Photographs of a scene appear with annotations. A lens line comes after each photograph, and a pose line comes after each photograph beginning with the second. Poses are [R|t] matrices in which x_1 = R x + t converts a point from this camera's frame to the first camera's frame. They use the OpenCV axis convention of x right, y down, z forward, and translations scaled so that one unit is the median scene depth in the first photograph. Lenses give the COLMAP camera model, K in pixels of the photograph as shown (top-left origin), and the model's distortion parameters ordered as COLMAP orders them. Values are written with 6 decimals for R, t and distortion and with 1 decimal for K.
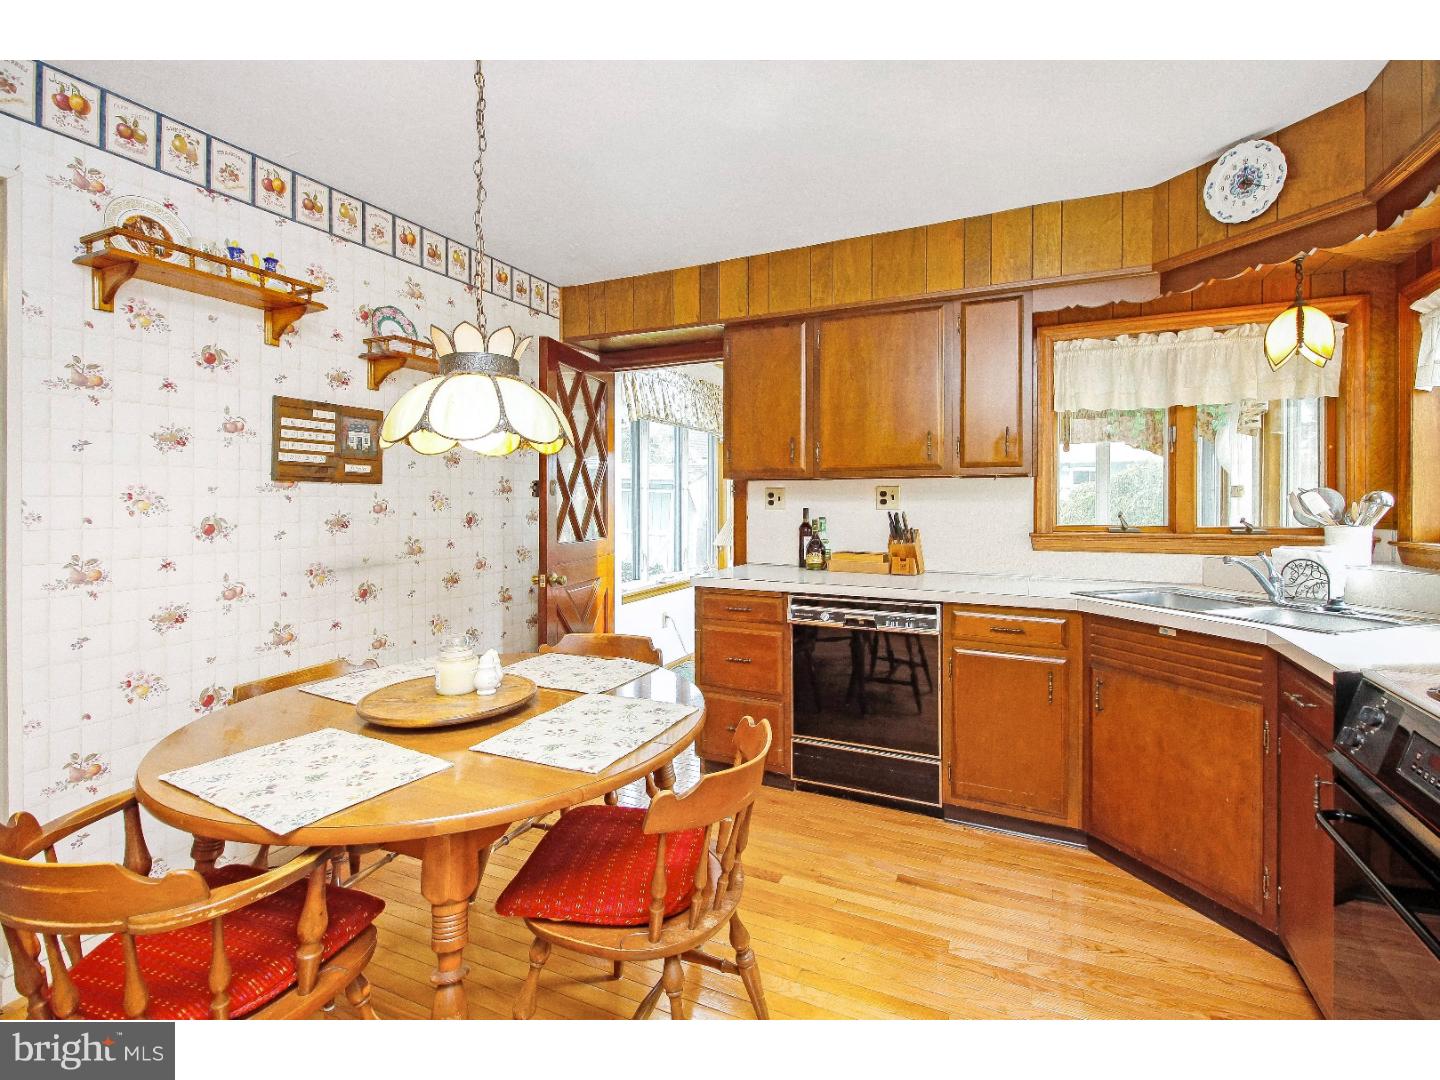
lens RADIAL K [[660.5, 0, 735.4], [0, 660.5, 501.7], [0, 0, 1]] dist [-0.002887, -0.001337]
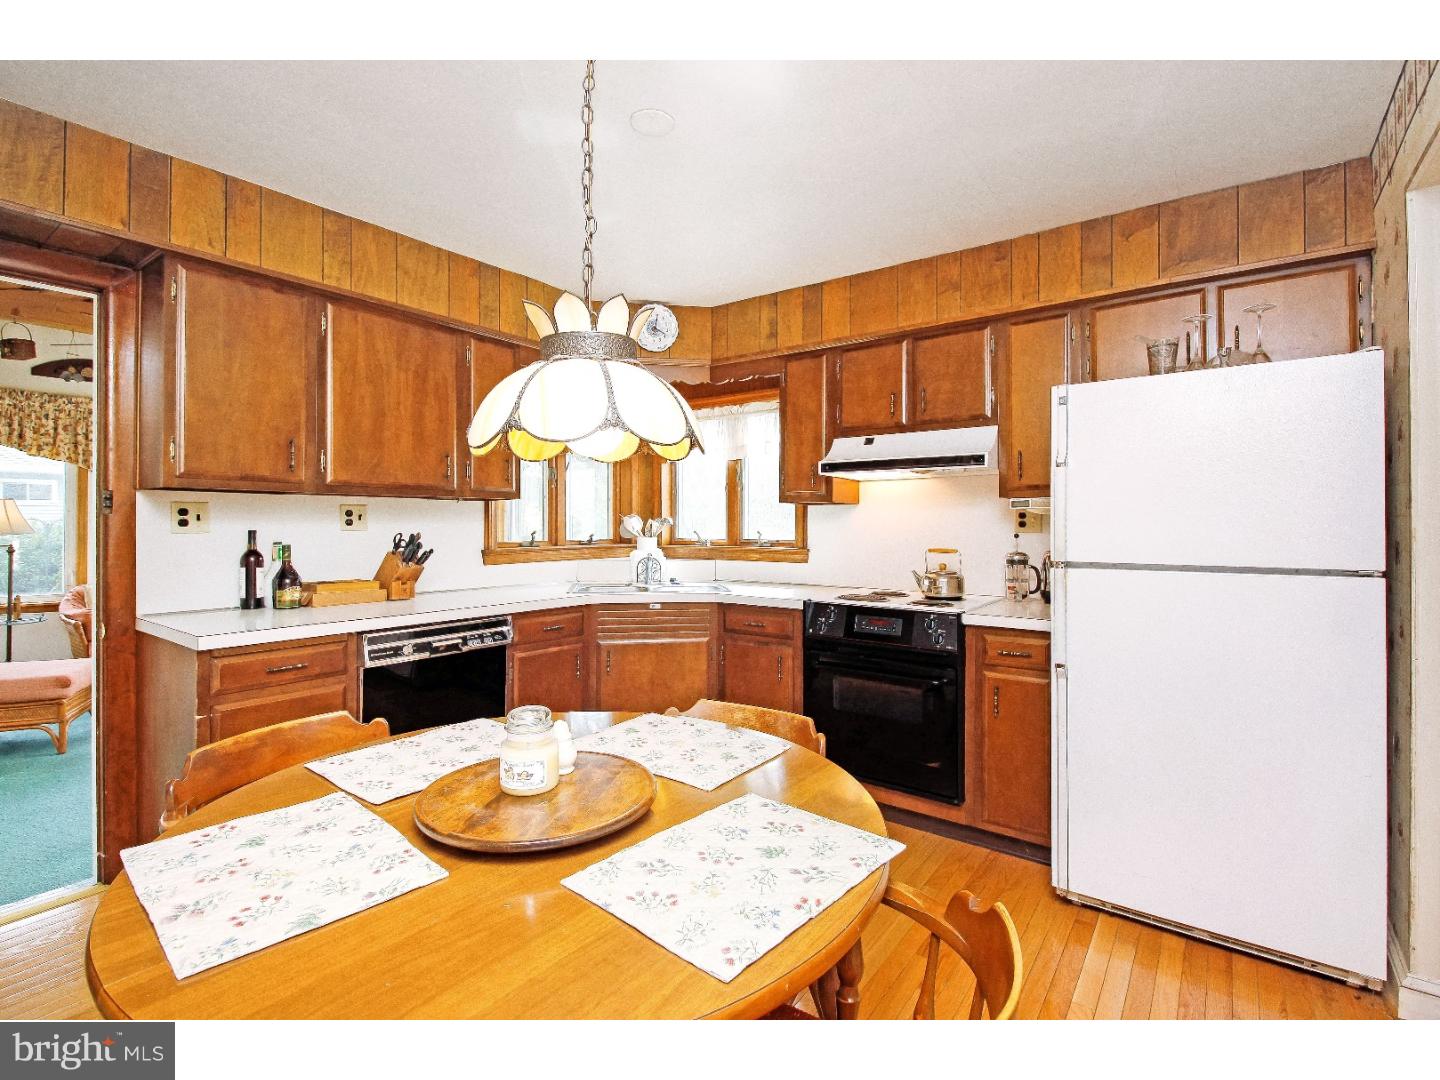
lens RADIAL K [[660.5, 0, 717.5], [0, 660.5, 532.1], [0, 0, 1]] dist [-0.002887, -0.001337]
pose [[0.219855, -0.005815, 0.975515, -0.656433], [0.002998, 0.999982, 0.005285, 0.011322], [-0.975528, 0.001763, 0.219868, 0.406092]]
